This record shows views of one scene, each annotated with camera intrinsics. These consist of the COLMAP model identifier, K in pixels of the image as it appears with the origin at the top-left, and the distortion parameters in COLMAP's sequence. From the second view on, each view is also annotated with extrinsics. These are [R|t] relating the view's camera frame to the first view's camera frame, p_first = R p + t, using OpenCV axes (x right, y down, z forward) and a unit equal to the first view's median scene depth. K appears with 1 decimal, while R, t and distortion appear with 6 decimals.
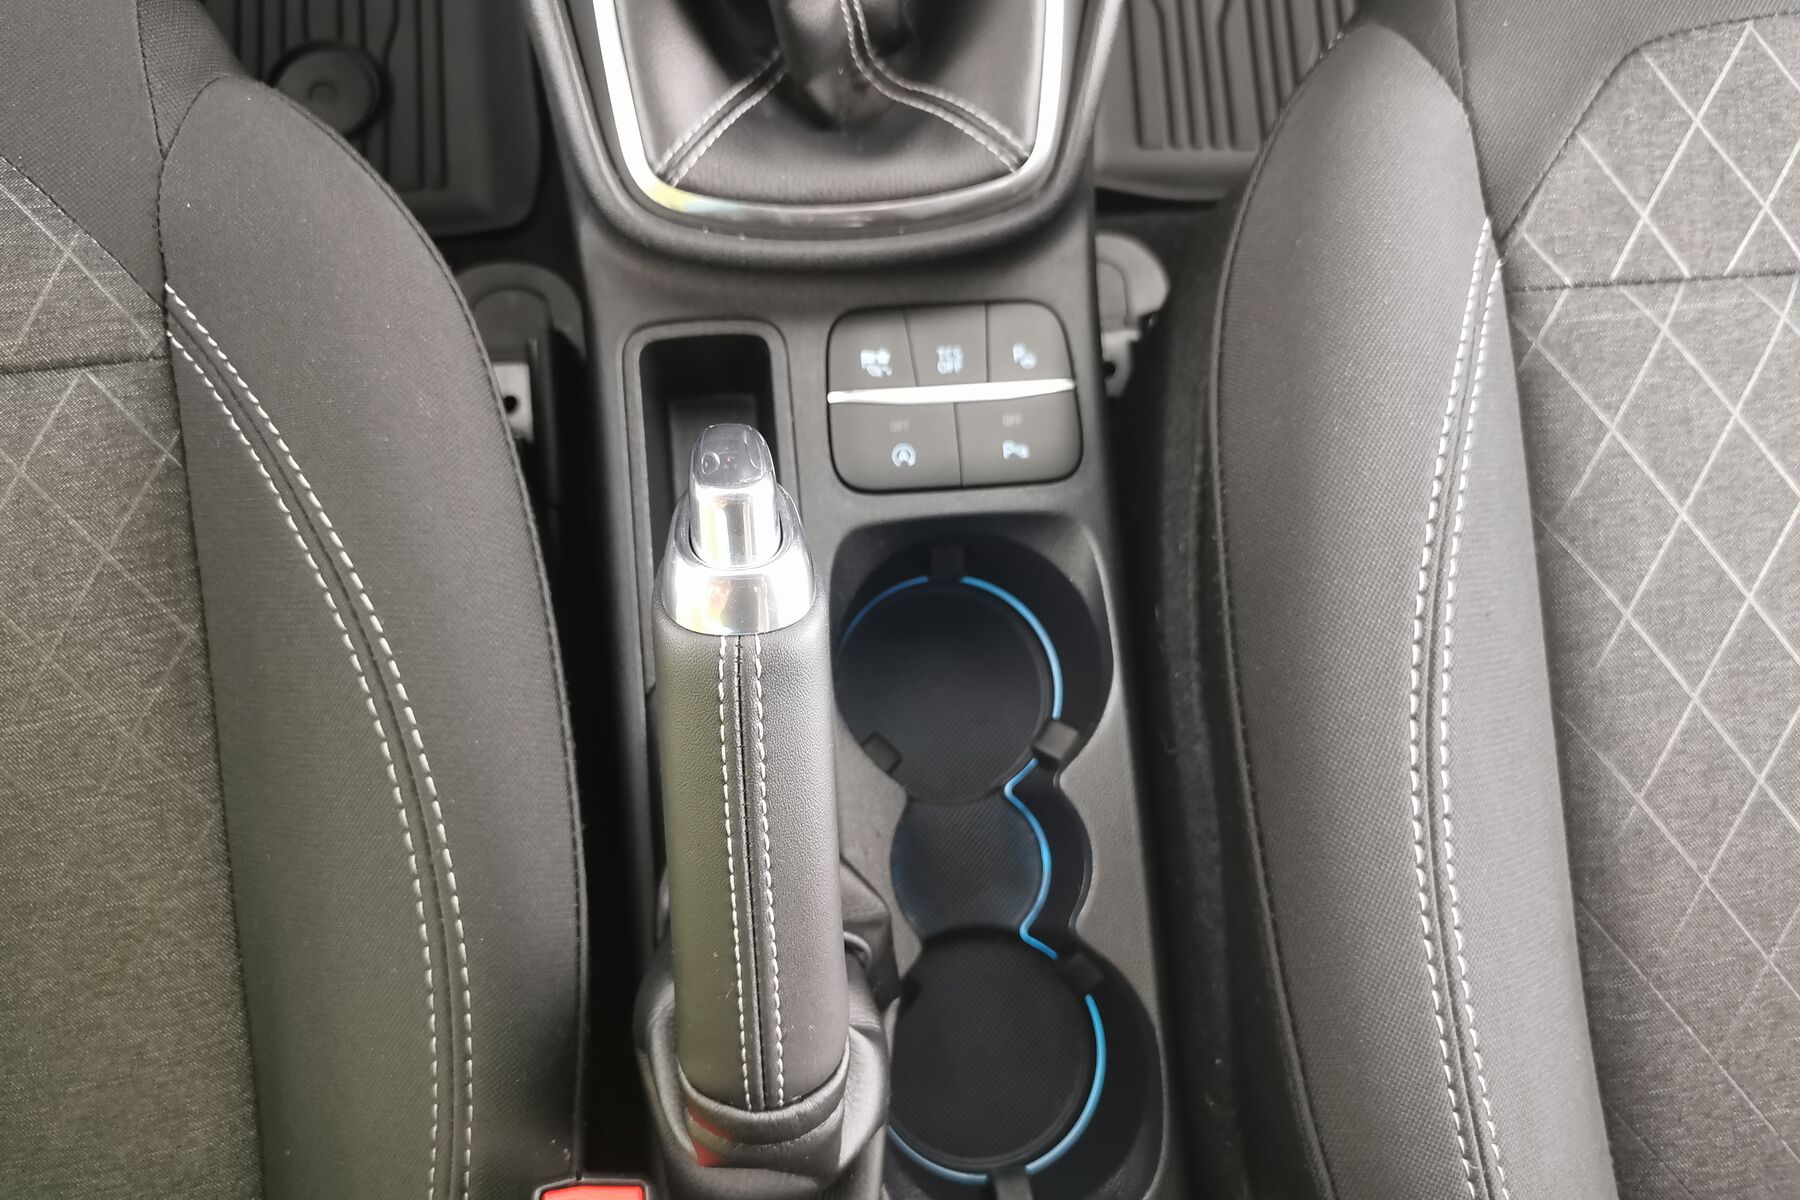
lens RADIAL K [[1385.5, 0, 901.5], [0, 1385.5, 597.5], [0, 0, 1]] dist [0.014473, 0.002472]
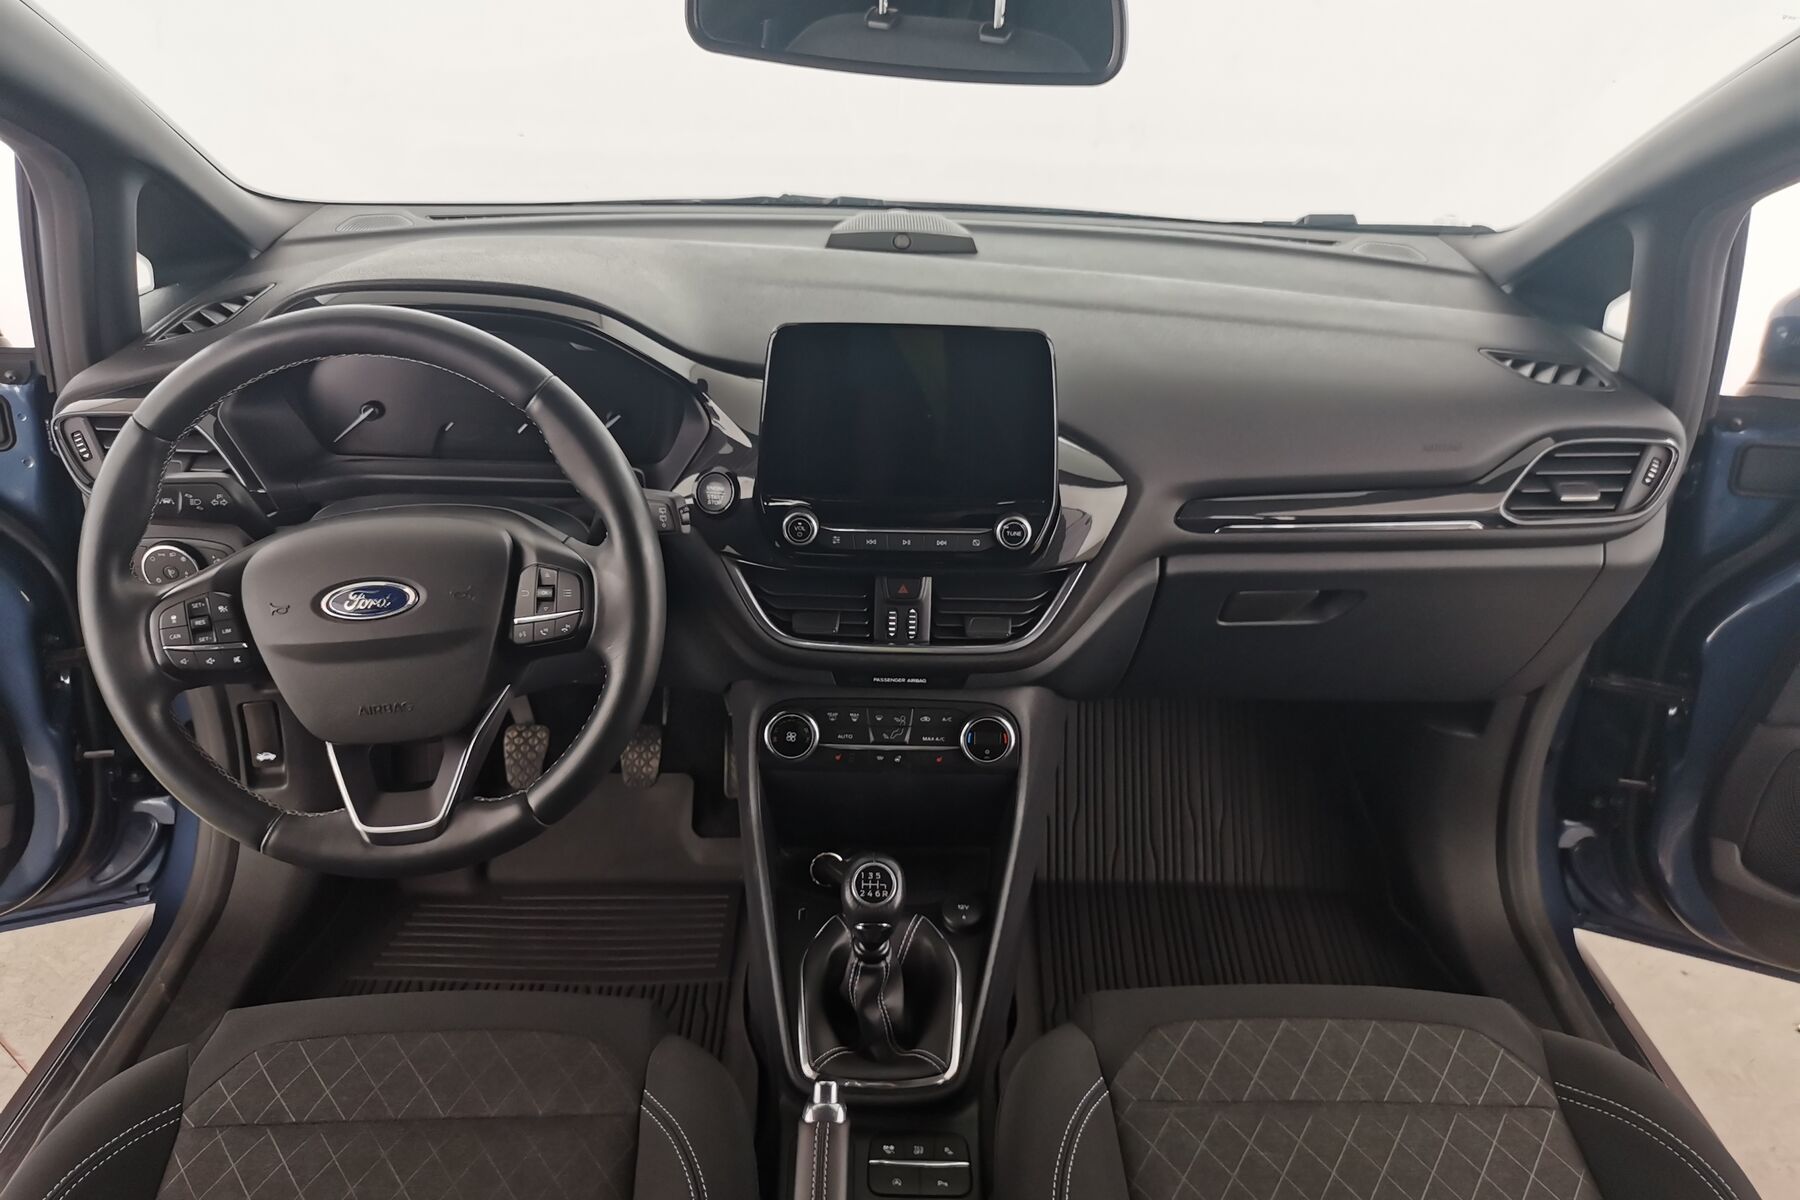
lens RADIAL K [[1385.5, 0, 899.7], [0, 1385.5, 597.3], [0, 0, 1]] dist [0.014473, 0.002472]
pose [[0.994291, -0.024188, -0.103922, 0.325759], [-0.066815, 0.618232, -0.783151, 1.337508], [0.083191, 0.785624, 0.613086, -1.495749]]
